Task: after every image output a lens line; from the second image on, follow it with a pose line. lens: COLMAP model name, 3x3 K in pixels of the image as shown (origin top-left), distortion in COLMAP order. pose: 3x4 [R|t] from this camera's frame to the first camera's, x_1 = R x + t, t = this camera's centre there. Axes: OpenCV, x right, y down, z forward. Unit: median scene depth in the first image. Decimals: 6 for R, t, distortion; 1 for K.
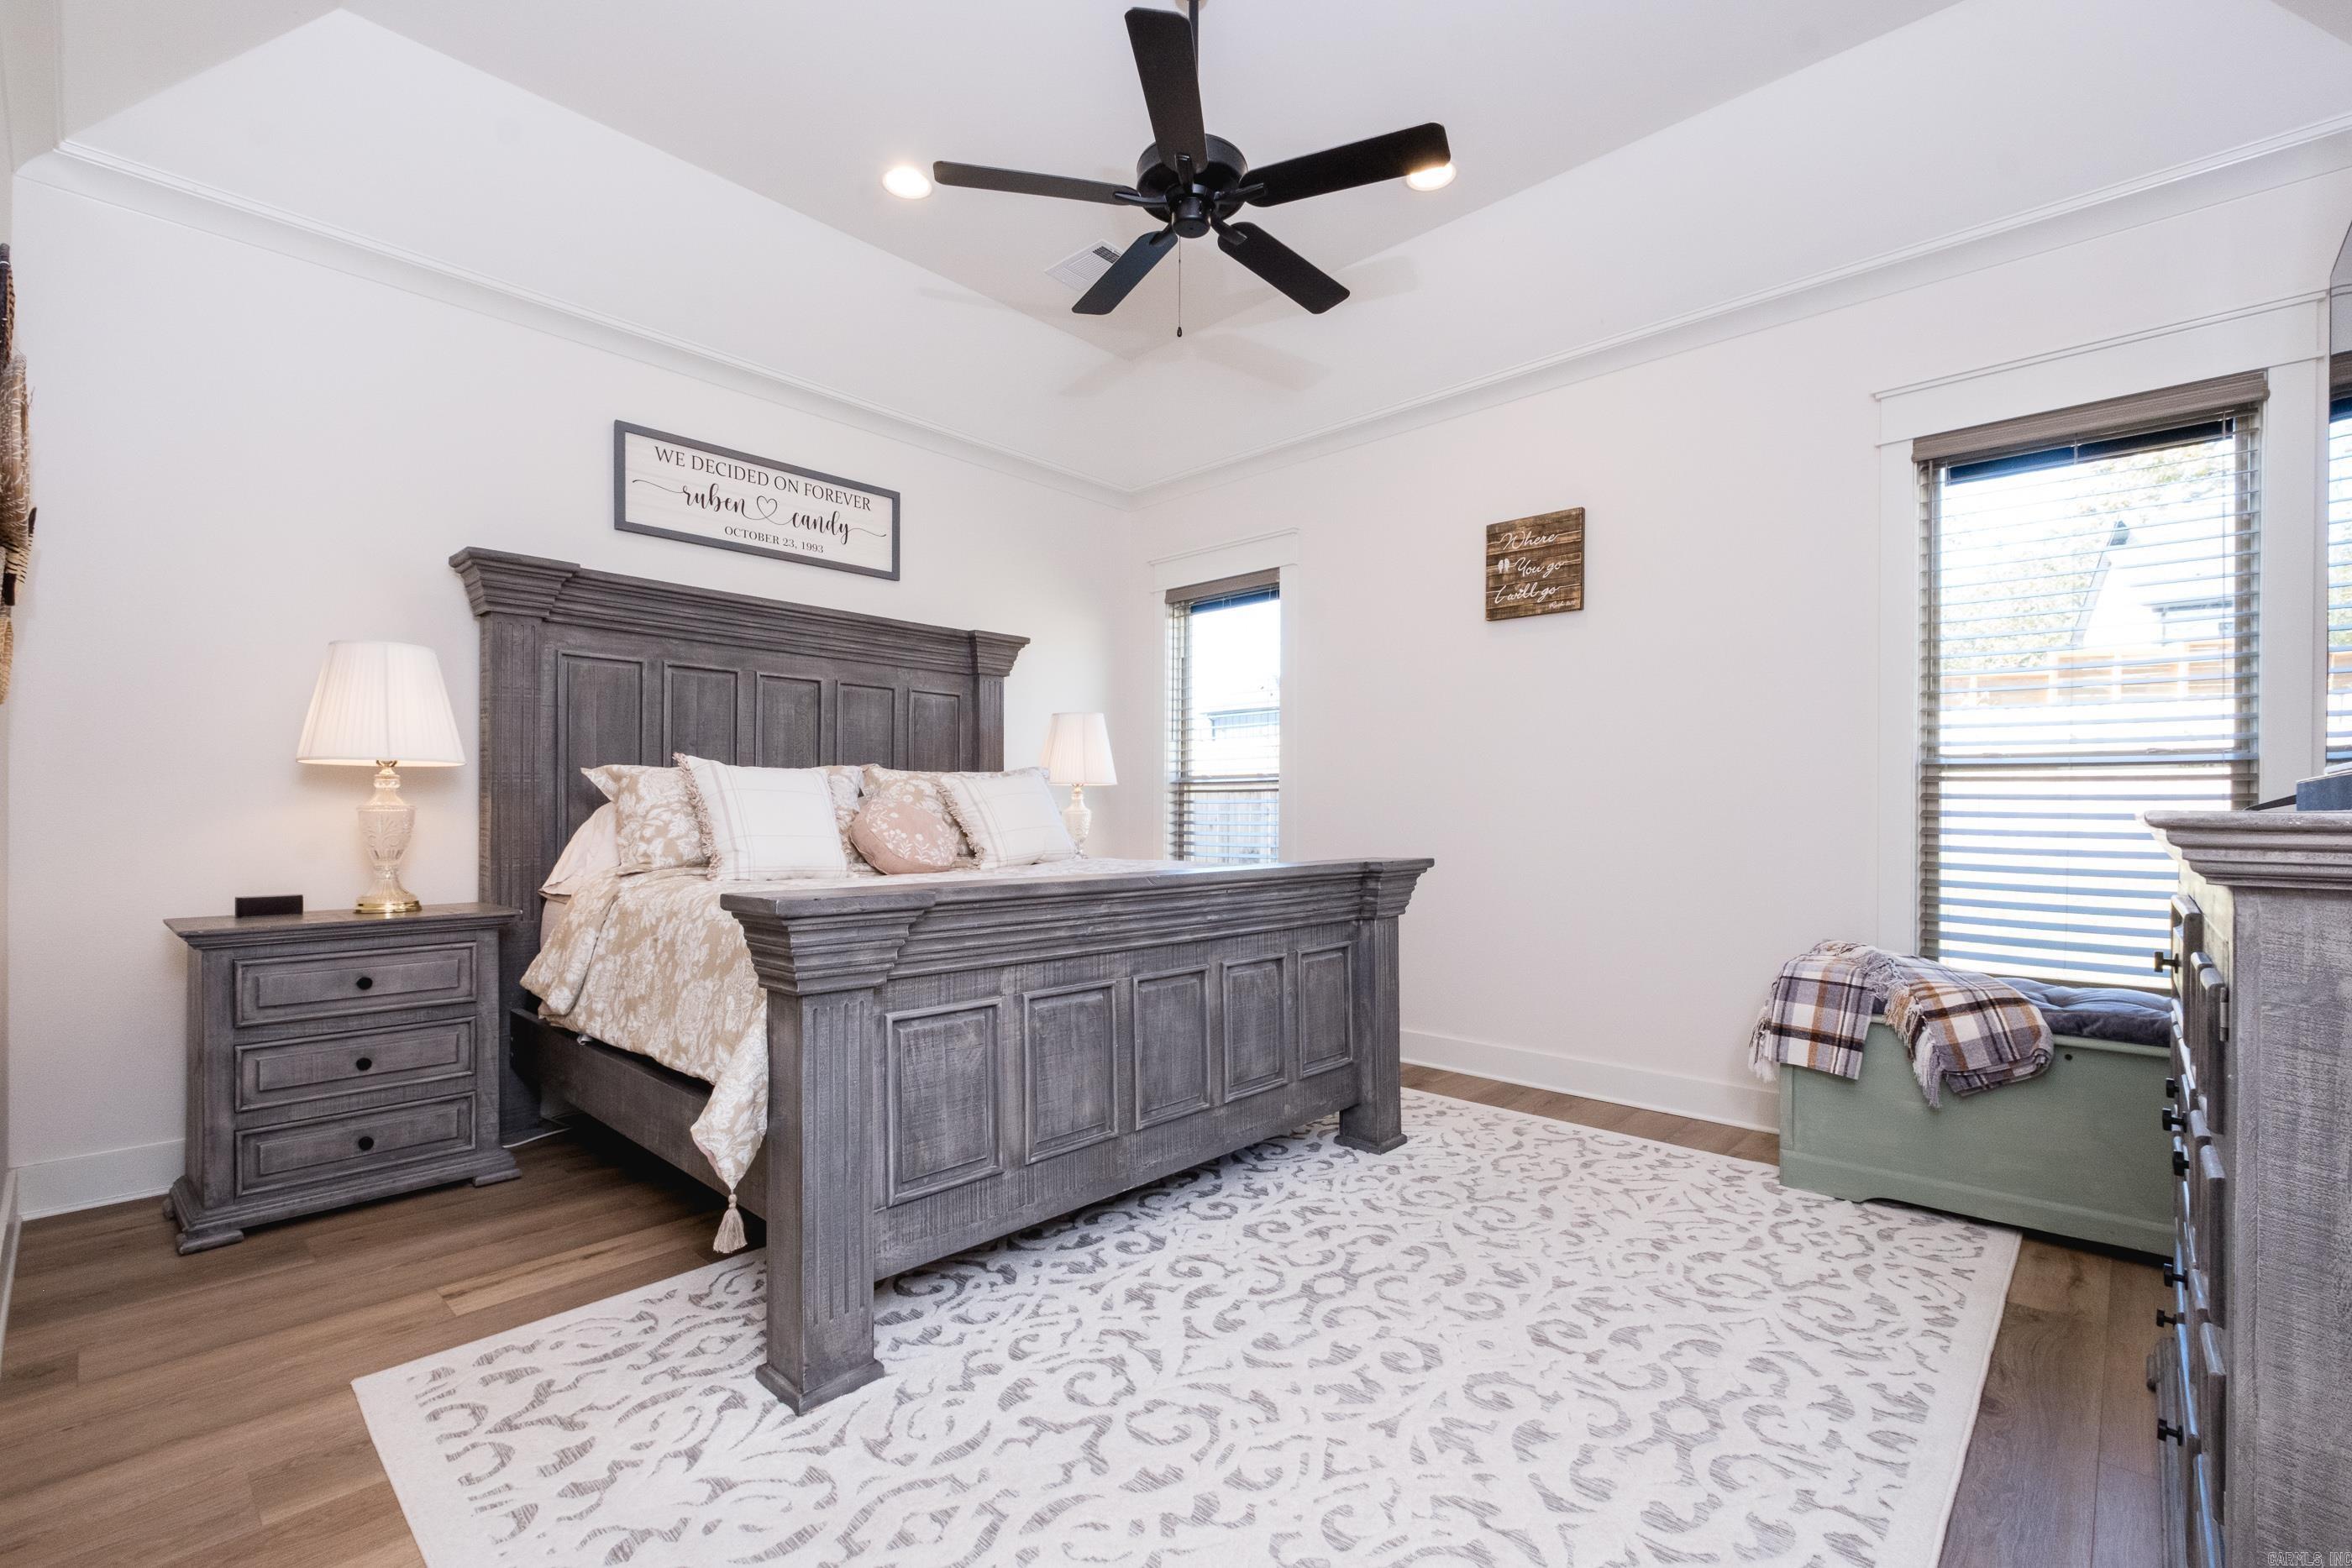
lens RADIAL K [[1030.7, 0, 1176.0], [0, 1030.7, 784.0], [0, 0, 1]] dist [0.001119, -0.000371]
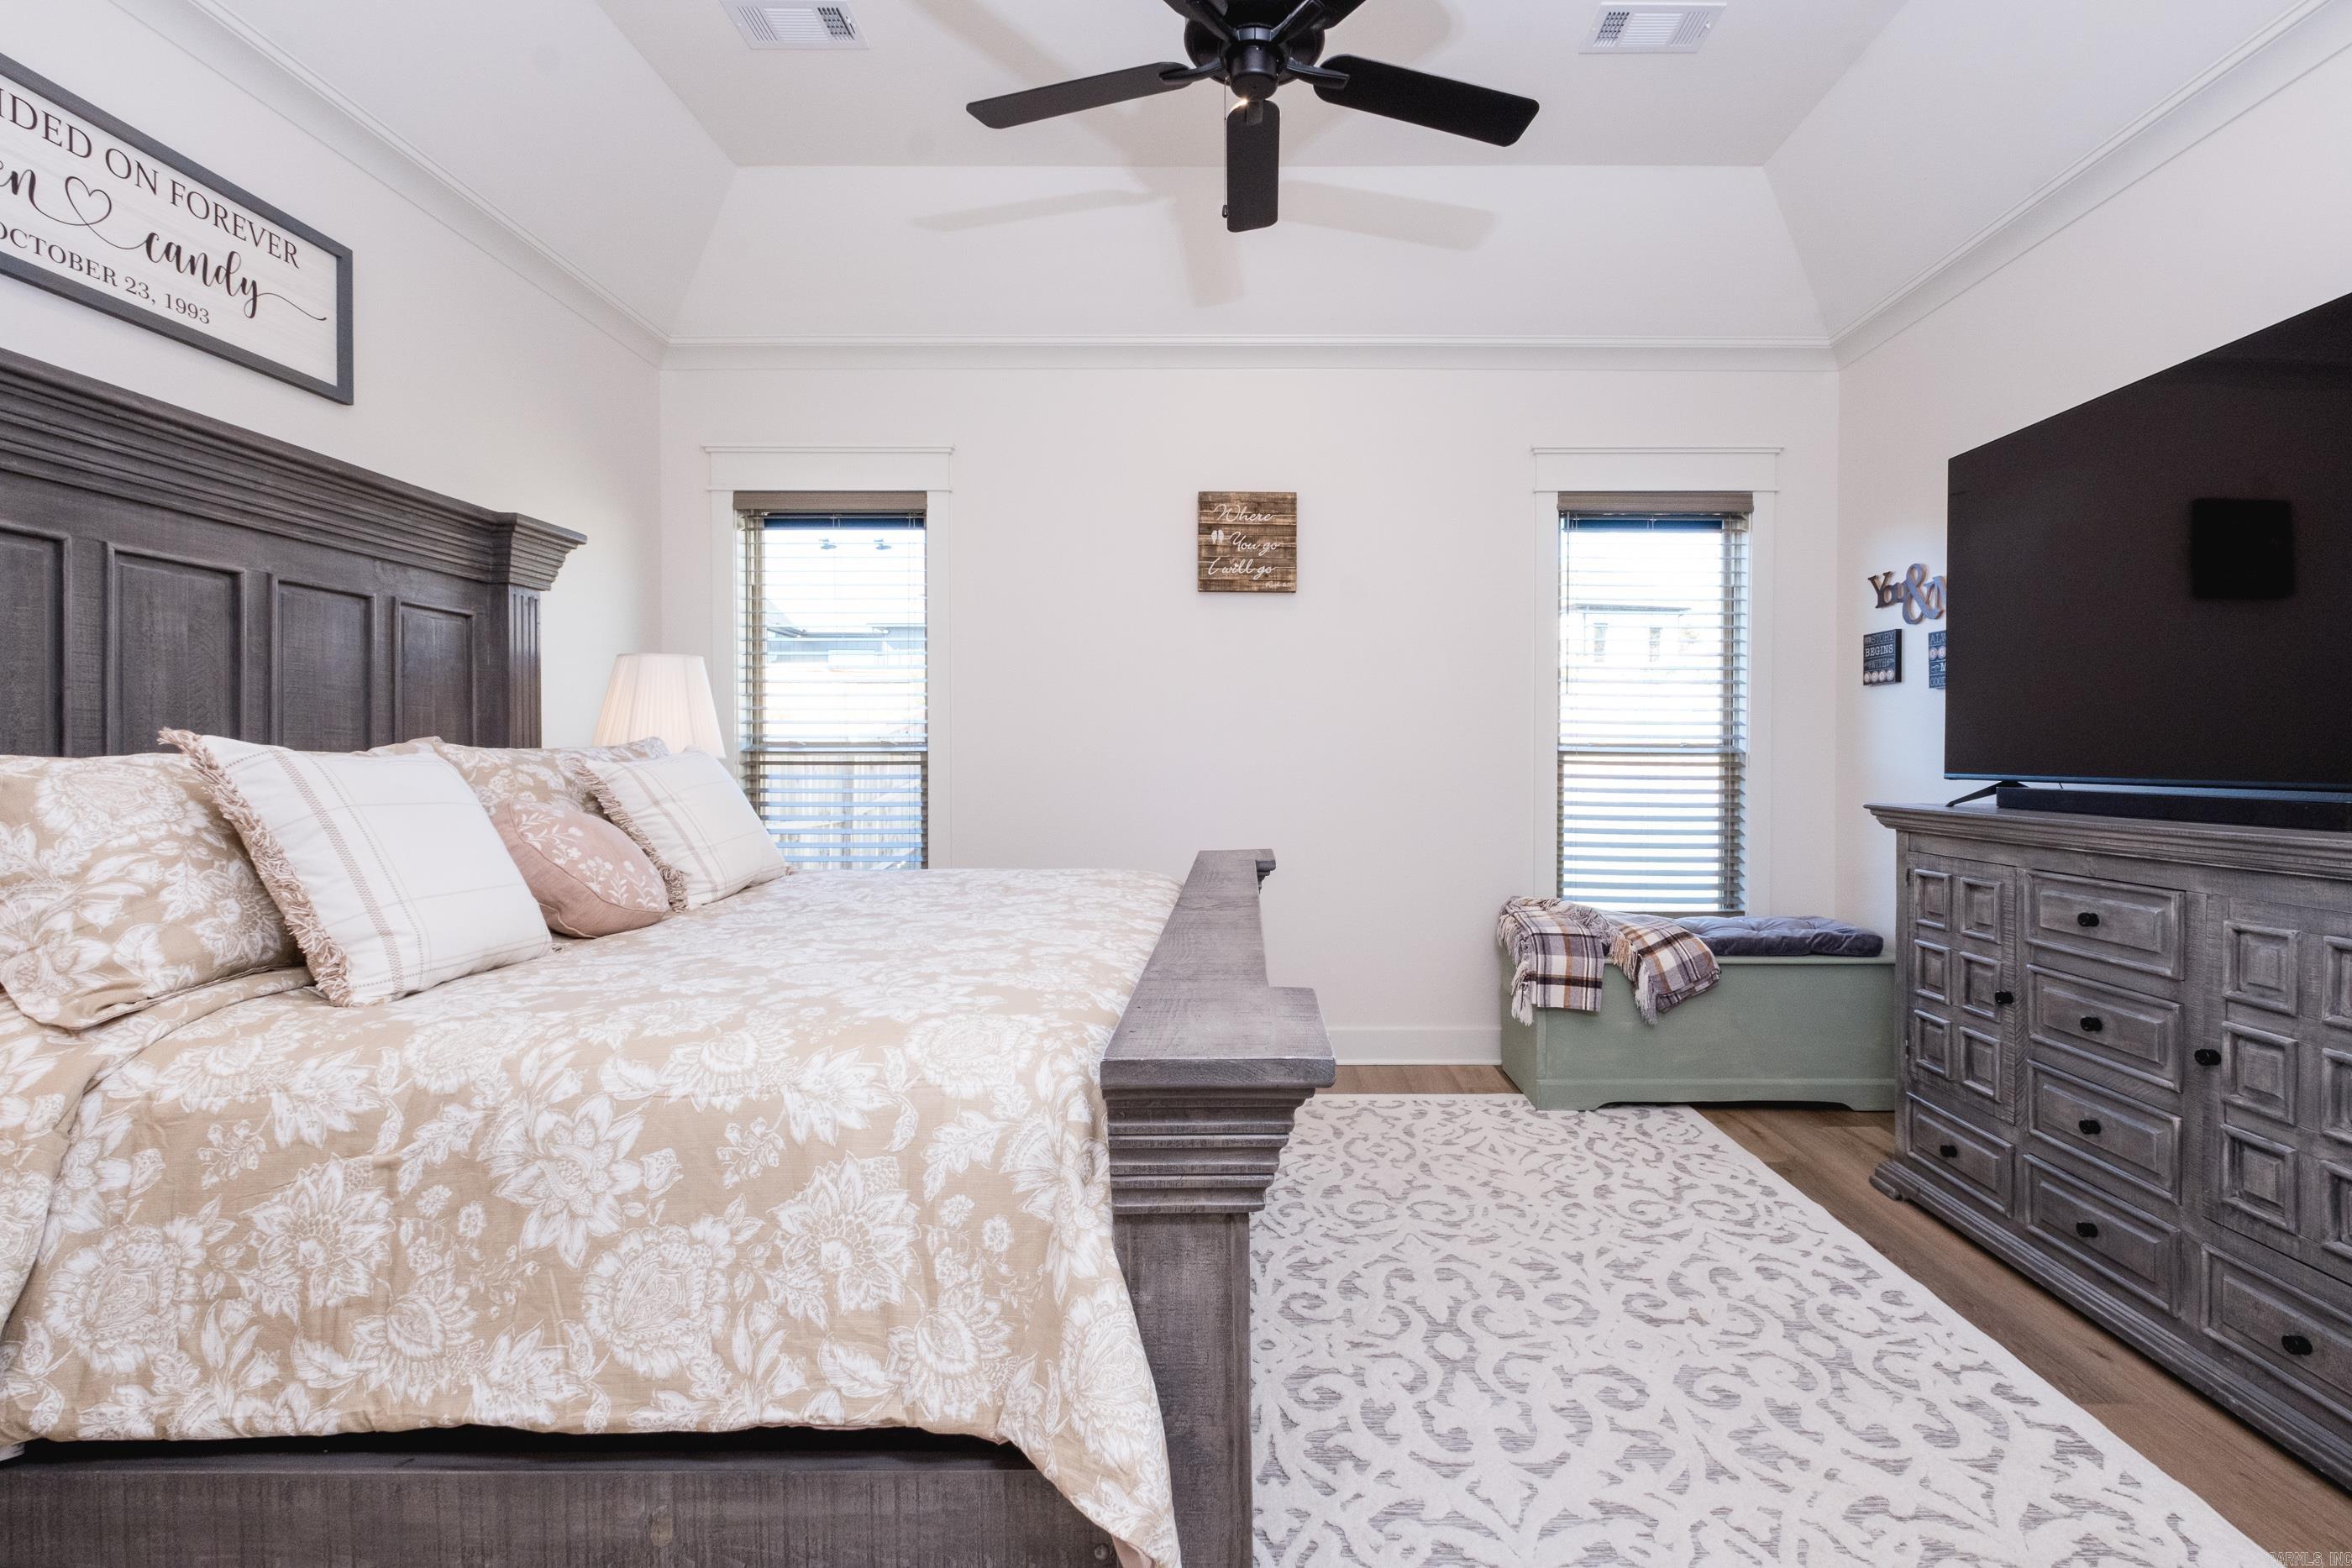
lens RADIAL K [[1045.0, 0, 1248.0], [0, 1045.0, 748.8], [0, 0, 1]] dist [0.006981, -0.006187]
pose [[0.725167, 0.001806, 0.688571, -0.435398], [-0.016910, 0.999742, 0.015187, -0.034656], [-0.688366, -0.022657, 0.725010, 0.331647]]
